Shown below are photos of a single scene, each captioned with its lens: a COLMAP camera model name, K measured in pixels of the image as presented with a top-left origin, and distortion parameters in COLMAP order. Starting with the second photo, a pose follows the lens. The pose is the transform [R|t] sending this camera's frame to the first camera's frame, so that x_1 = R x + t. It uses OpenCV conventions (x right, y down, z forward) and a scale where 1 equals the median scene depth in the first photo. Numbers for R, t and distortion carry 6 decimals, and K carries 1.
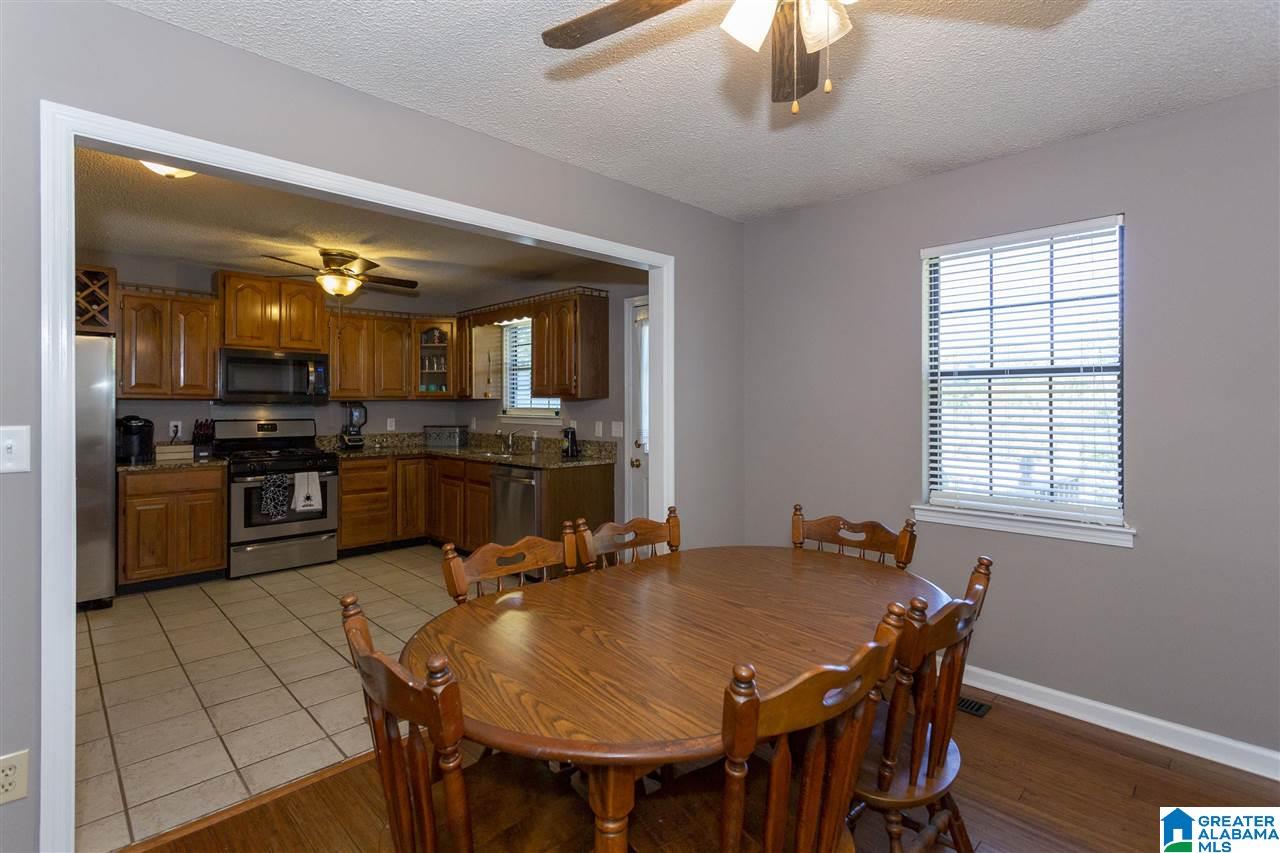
lens RADIAL K [[607.0, 0, 634.6], [0, 607.0, 402.2], [0, 0, 1]] dist [0.000755, 0.000297]
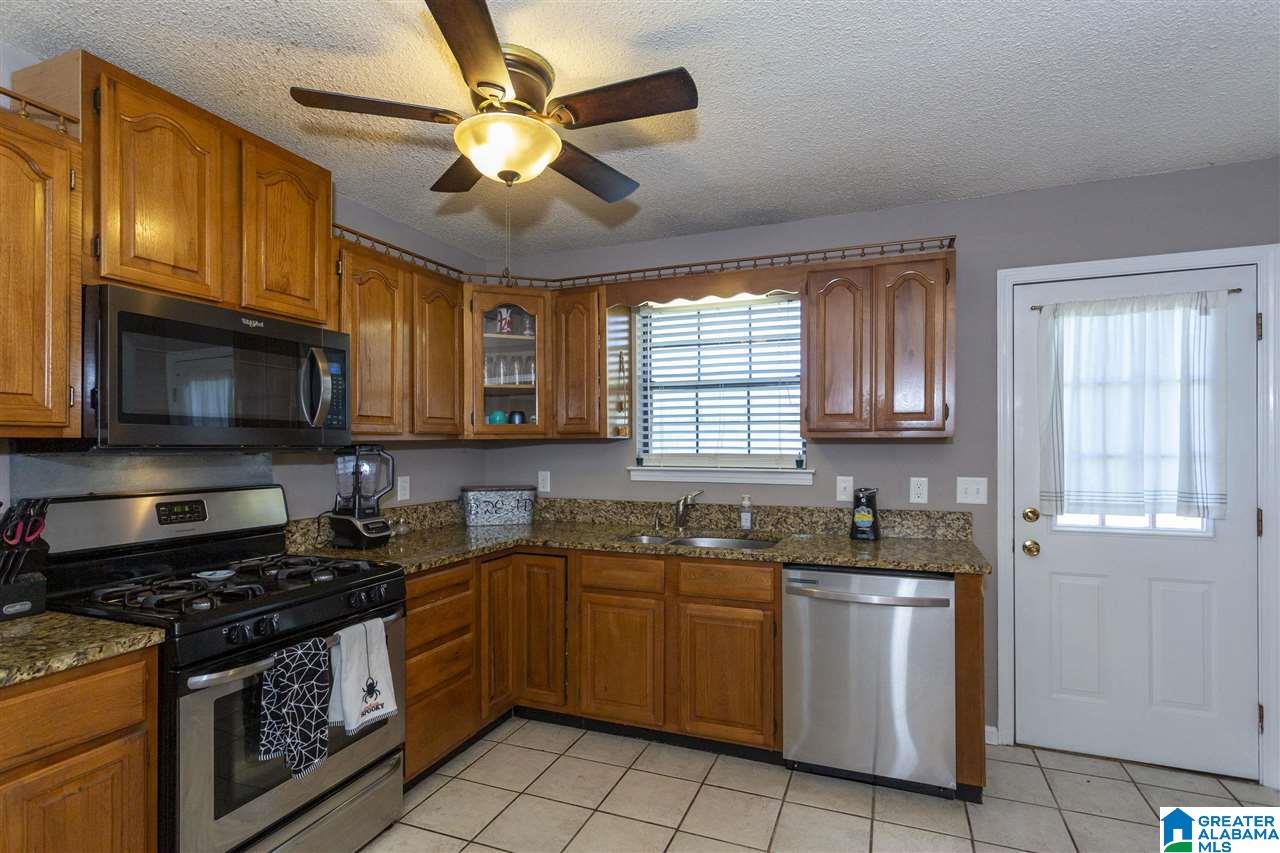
lens RADIAL K [[626.8, 0, 672.8], [0, 626.8, 440.0], [0, 0, 1]] dist [0.001212, 0.000650]
pose [[0.909586, 0.000331, 0.415515, -0.487088], [0.000578, 0.999998, -0.002061, -0.003249], [-0.415515, 0.002115, 0.909584, 0.504157]]
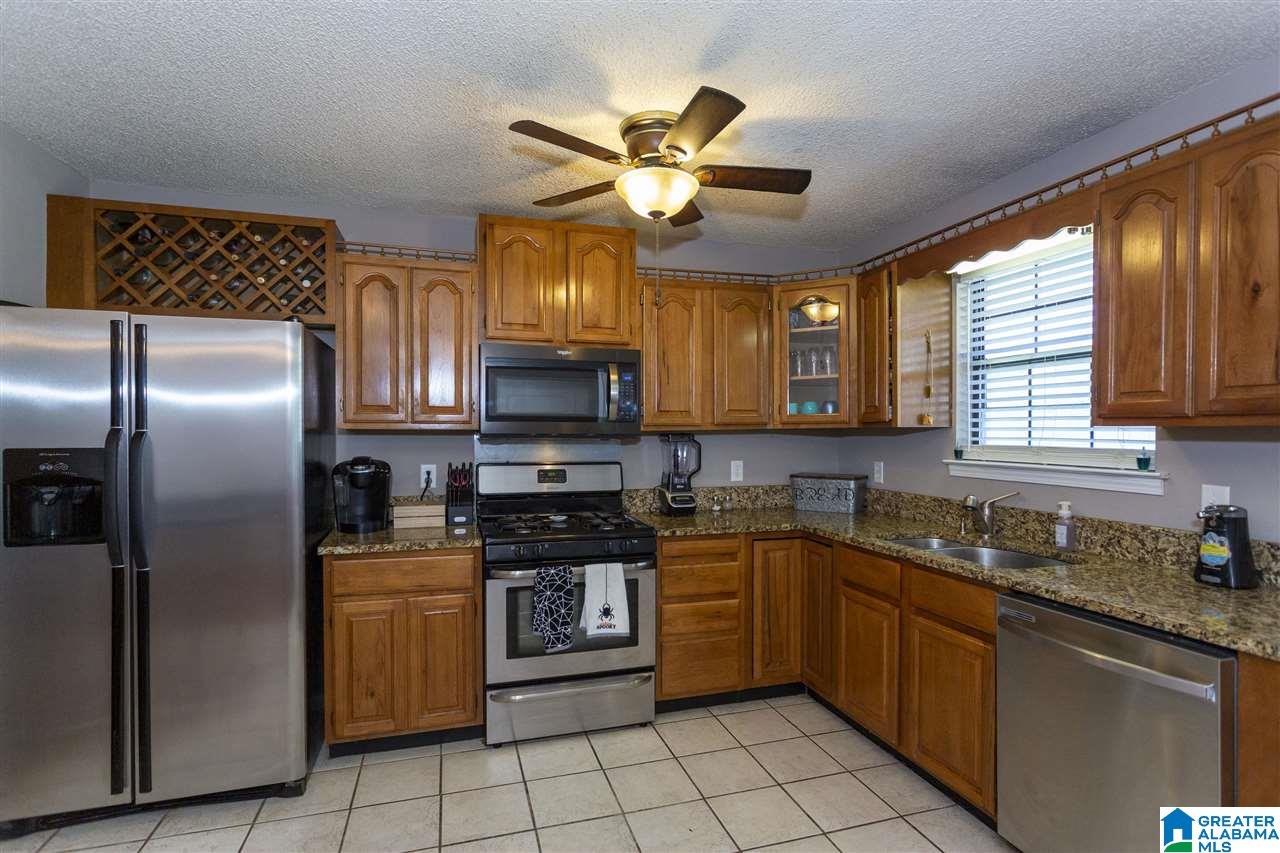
lens RADIAL K [[655.2, 0, 634.8], [0, 655.2, 437.4], [0, 0, 1]] dist [-0.004478, -0.000351]
pose [[0.882427, 0.003501, -0.470437, -0.221556], [0.002521, 0.999923, 0.012170, -0.005067], [0.470443, -0.011925, 0.882350, 0.458041]]
